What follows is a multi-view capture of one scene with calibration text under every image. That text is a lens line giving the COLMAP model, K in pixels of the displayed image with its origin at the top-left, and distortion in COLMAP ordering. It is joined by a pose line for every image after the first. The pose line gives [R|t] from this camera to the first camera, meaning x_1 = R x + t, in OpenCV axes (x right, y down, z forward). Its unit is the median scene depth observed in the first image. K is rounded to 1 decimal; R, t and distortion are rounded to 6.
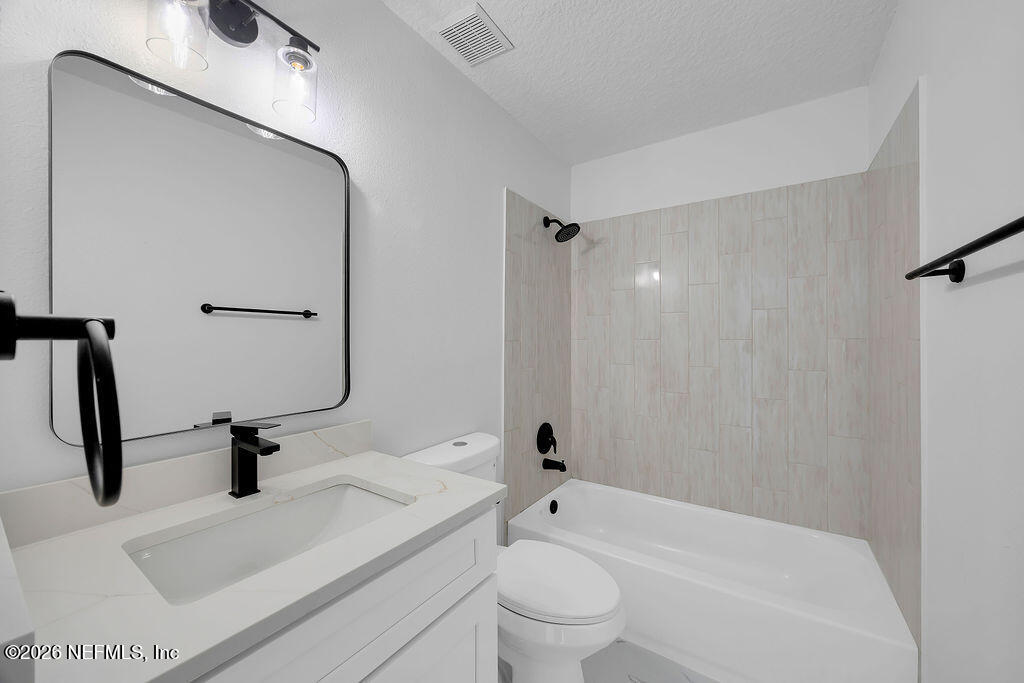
lens RADIAL K [[375.7, 0, 526.5], [0, 375.7, 337.6], [0, 0, 1]] dist [0.001229, 0.000042]
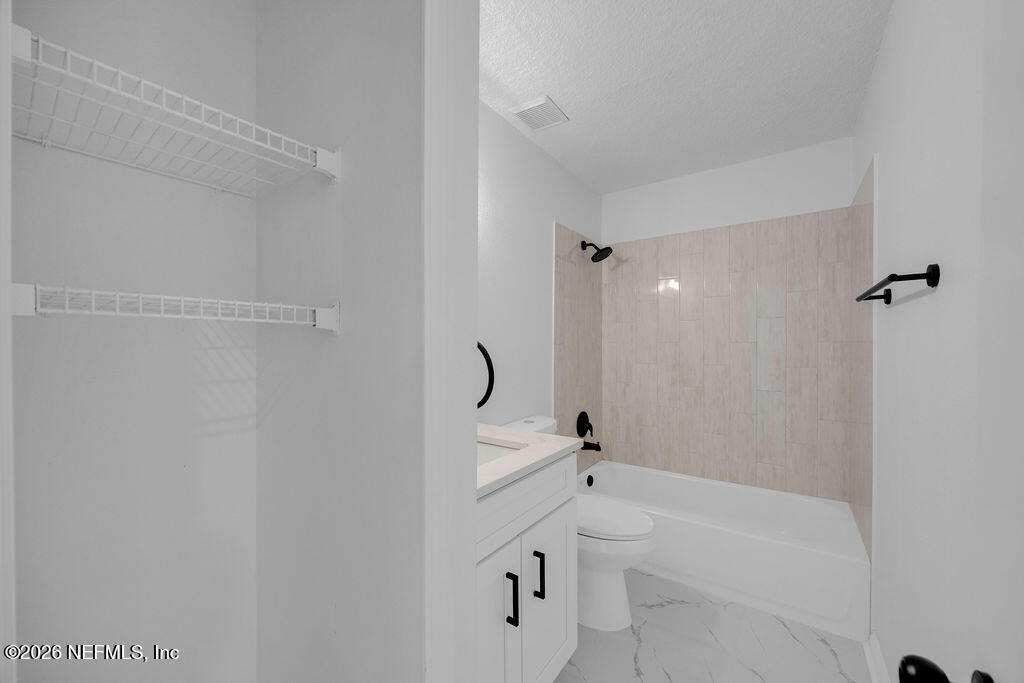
lens RADIAL K [[387.4, 0, 516.0], [0, 387.4, 345.3], [0, 0, 1]] dist [-0.000787, -0.000053]
pose [[0.999226, -0.002107, -0.039282, -0.122309], [0.002521, 0.999942, 0.010493, -0.001038], [0.039257, -0.010584, 0.999173, -0.268261]]
